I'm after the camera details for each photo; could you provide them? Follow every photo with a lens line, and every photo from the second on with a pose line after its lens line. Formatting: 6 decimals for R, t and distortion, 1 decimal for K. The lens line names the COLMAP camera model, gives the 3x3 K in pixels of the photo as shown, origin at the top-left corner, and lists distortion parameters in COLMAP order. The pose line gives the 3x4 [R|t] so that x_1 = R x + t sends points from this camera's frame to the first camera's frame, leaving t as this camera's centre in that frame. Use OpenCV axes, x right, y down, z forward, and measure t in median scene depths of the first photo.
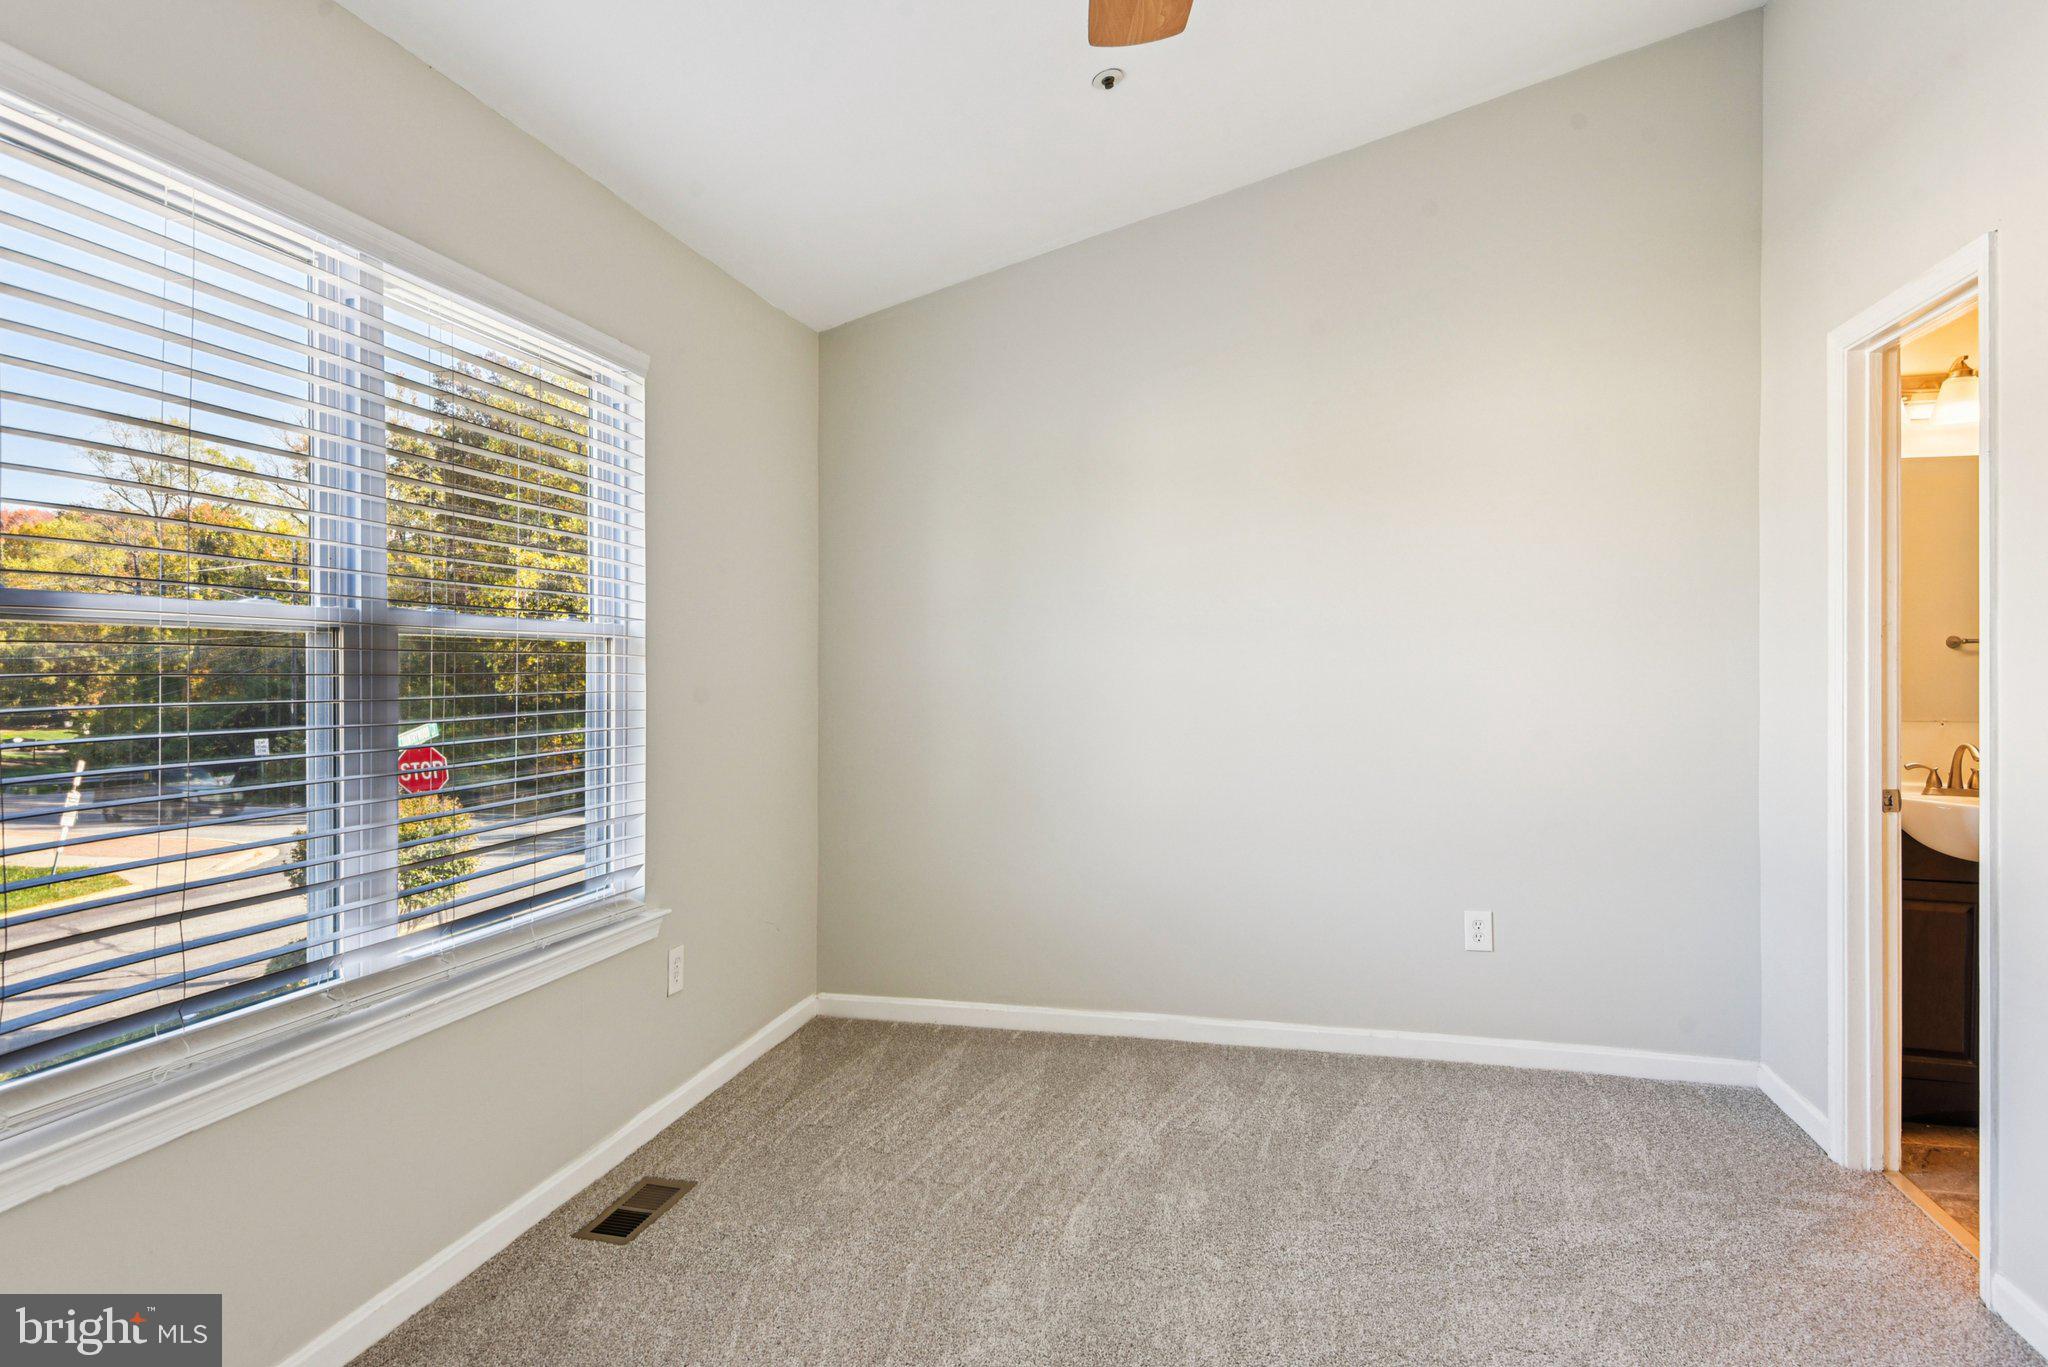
lens RADIAL K [[1172.4, 0, 1035.1], [0, 1172.4, 675.8], [0, 0, 1]] dist [0.023533, 0.001111]
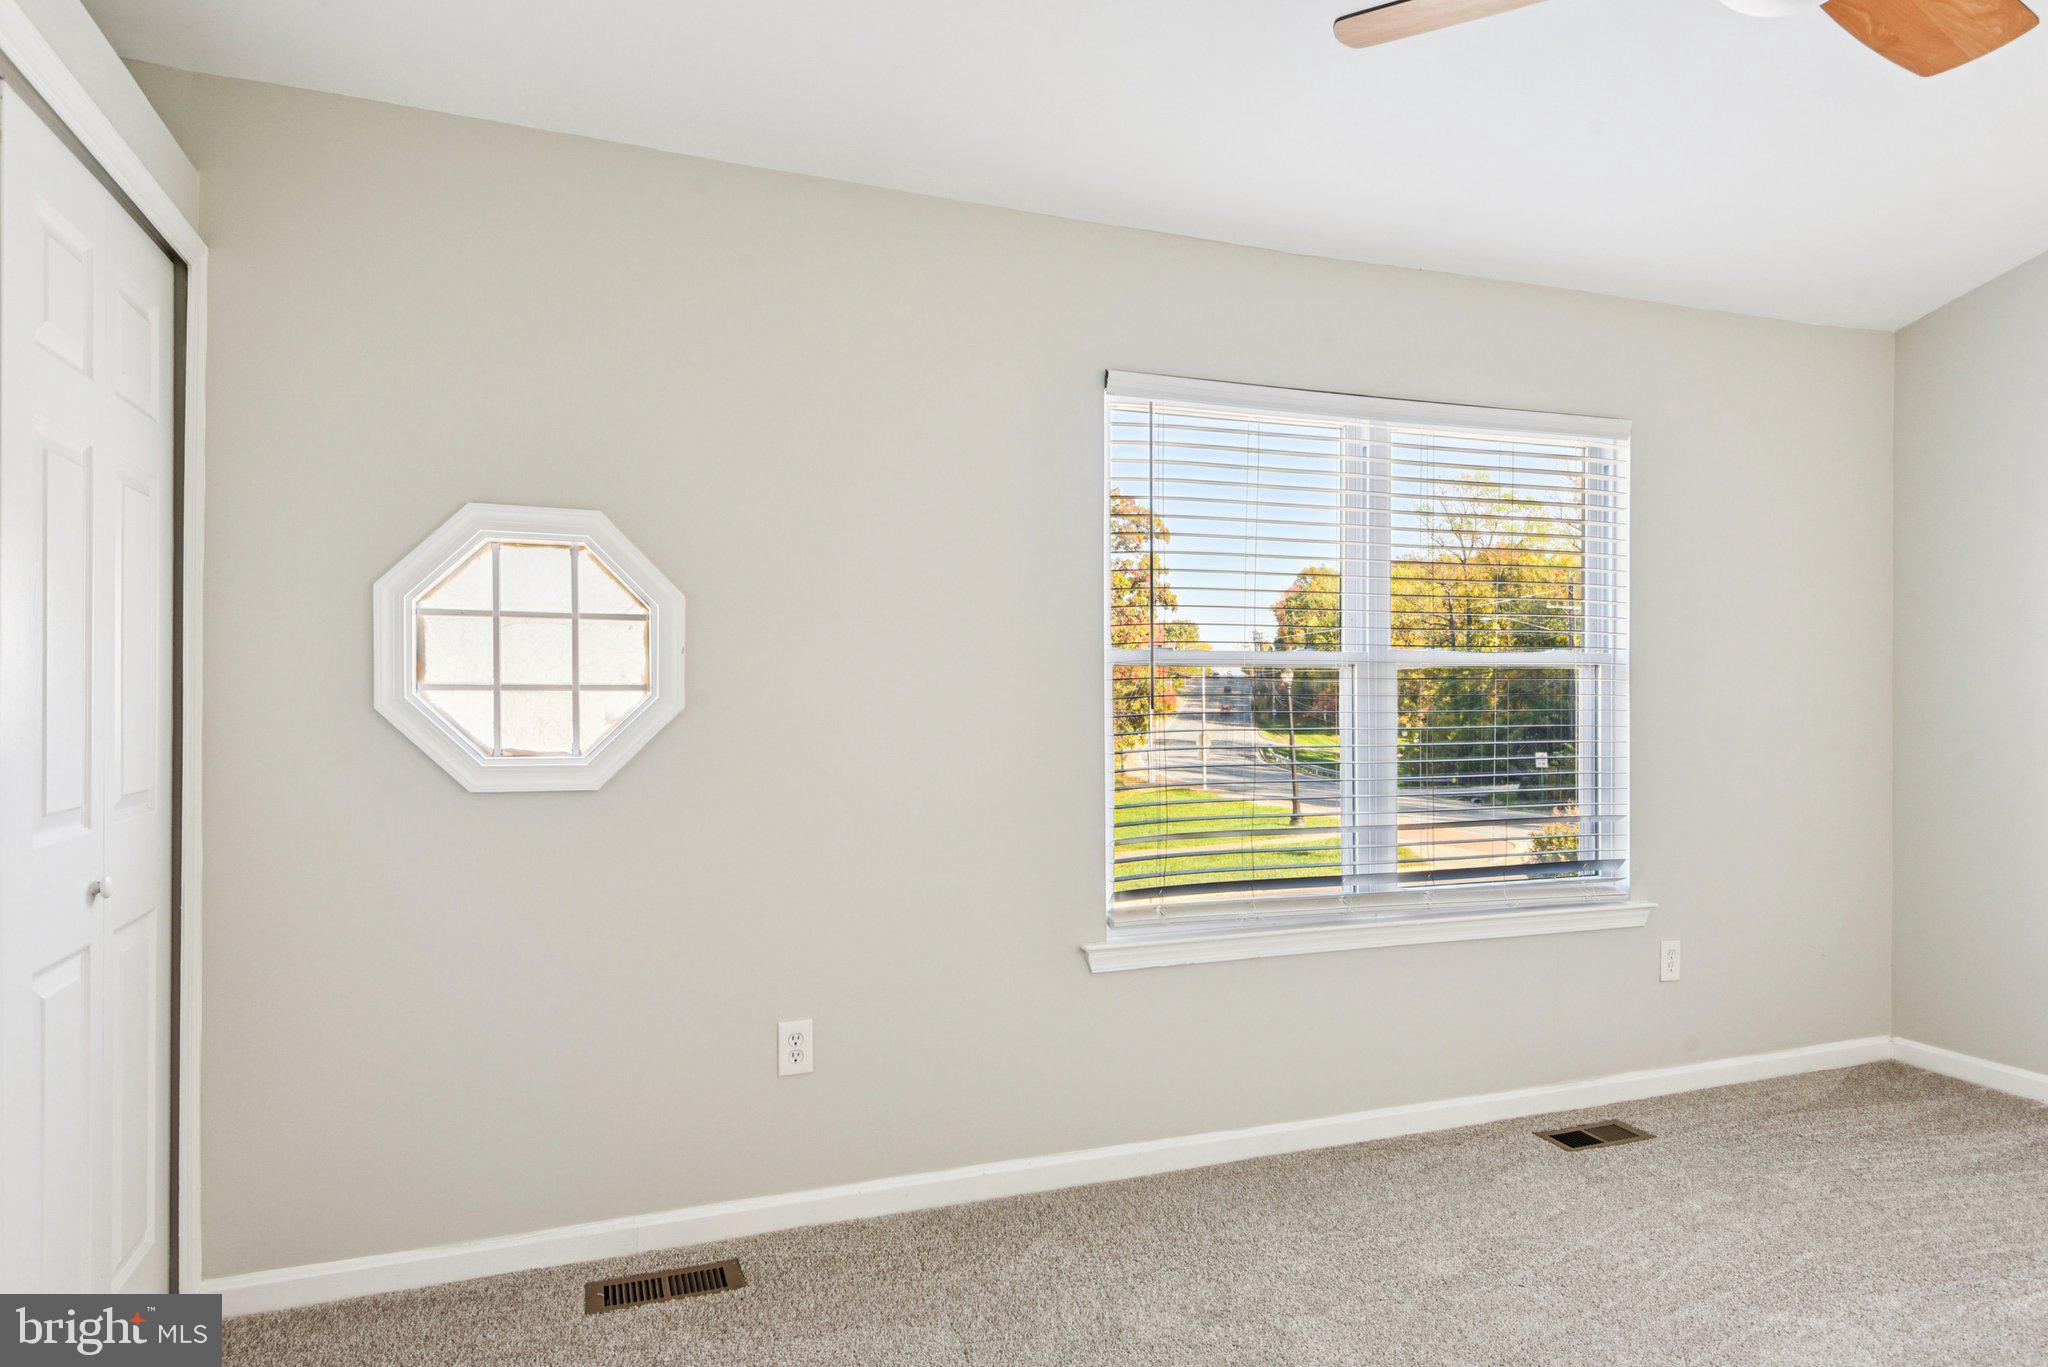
lens RADIAL K [[1172.4, 0, 1019.3], [0, 1172.4, 686.5], [0, 0, 1]] dist [0.023533, 0.001111]
pose [[0.546607, -0.005655, -0.837370, 0.319135], [-0.002229, 0.999964, -0.008208, 0.000690], [0.837386, 0.006353, 0.546575, -0.143590]]
